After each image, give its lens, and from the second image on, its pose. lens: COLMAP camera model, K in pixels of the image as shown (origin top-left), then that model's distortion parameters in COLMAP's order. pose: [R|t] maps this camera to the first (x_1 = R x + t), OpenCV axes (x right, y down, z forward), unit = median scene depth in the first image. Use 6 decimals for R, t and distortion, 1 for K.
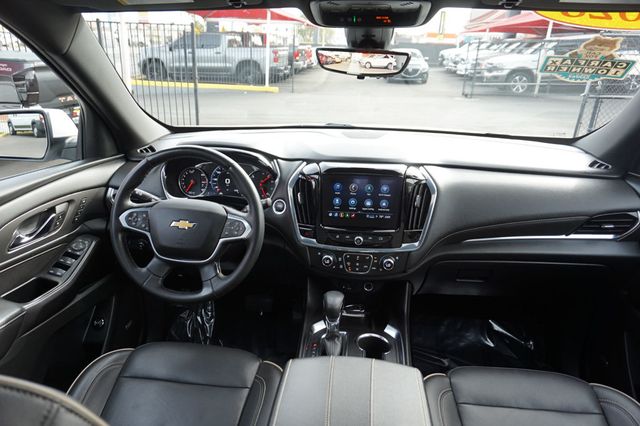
lens RADIAL K [[424.0, 0, 310.2], [0, 424.0, 227.7], [0, 0, 1]] dist [-0.011699, 0.000090]
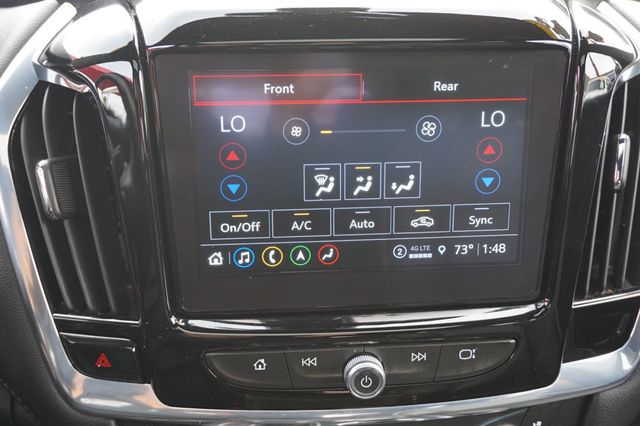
lens RADIAL K [[677.0, 0, 320.9], [0, 677.0, 218.5], [0, 0, 1]] dist [0.009308, 0.000000]
pose [[0.980297, -0.084665, 0.178464, 0.041443], [0.070988, 0.994127, 0.081689, -0.072542], [-0.184332, -0.067411, 0.980550, 0.682816]]
